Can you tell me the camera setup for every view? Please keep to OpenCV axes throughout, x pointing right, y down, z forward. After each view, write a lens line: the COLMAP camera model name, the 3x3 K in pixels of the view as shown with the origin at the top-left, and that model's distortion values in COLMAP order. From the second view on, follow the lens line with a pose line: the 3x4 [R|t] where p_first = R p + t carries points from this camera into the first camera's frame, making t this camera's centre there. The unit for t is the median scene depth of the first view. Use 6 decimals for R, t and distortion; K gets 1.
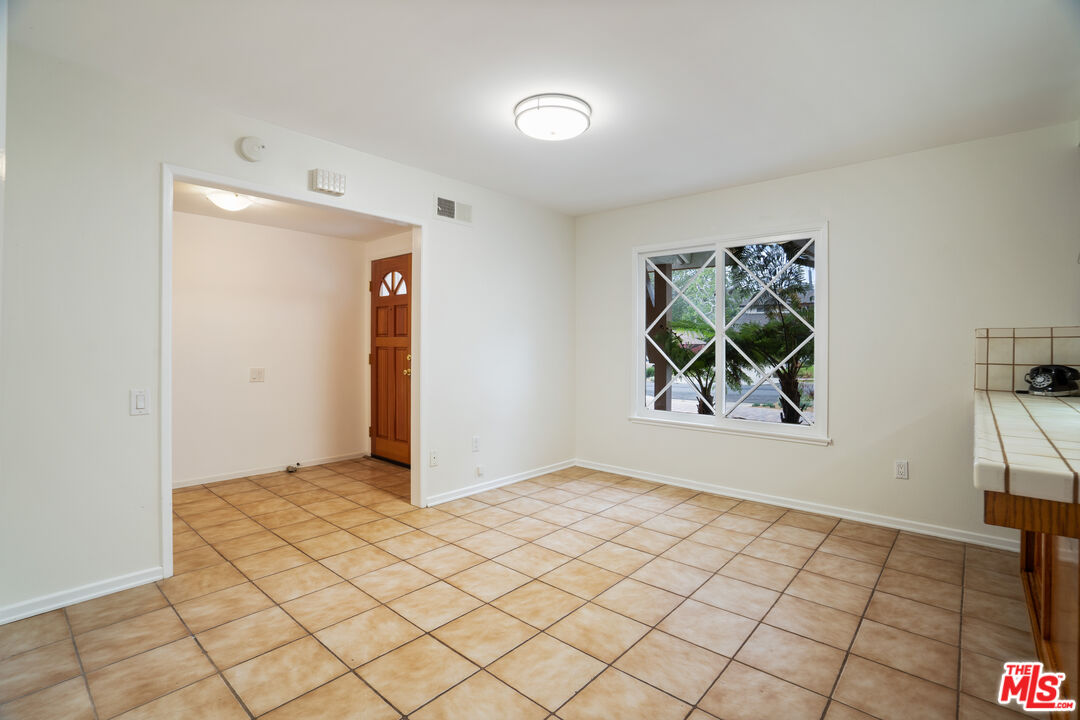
lens RADIAL K [[483.2, 0, 510.4], [0, 483.2, 356.9], [0, 0, 1]] dist [-0.030013, -0.000013]
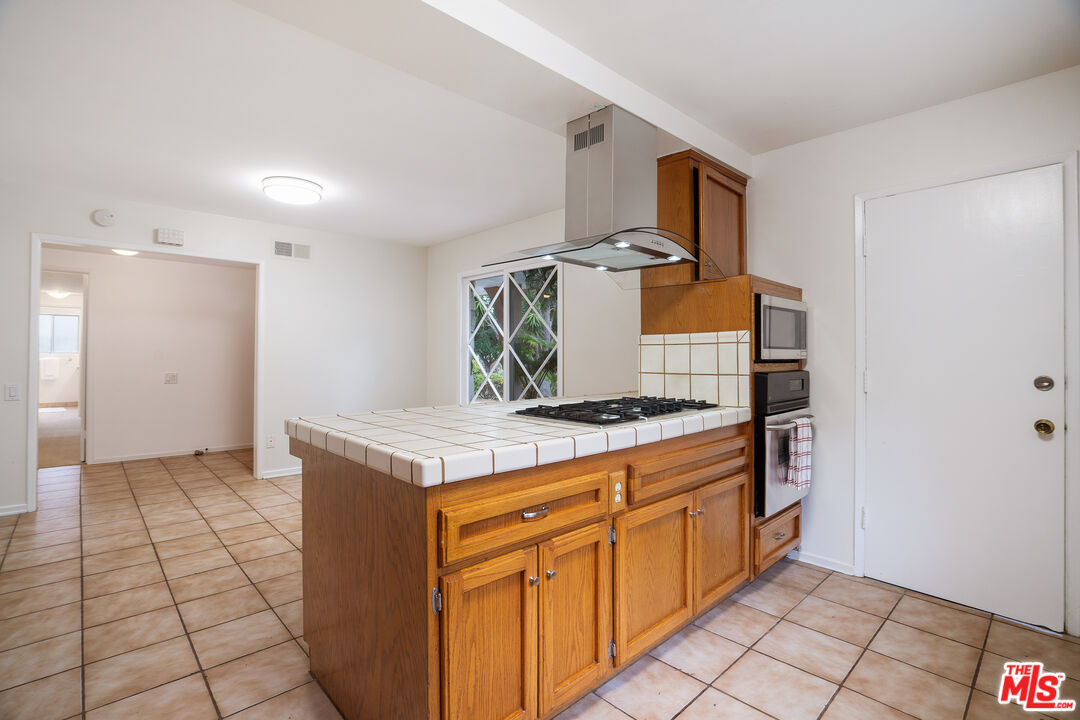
lens RADIAL K [[471.8, 0, 478.9], [0, 471.8, 361.0], [0, 0, 1]] dist [-0.001416, 0.000156]
pose [[0.992476, -0.000395, -0.122437, 0.558898], [-0.001415, 0.999891, -0.014695, 0.010774], [0.122429, 0.014758, 0.992368, -0.196408]]
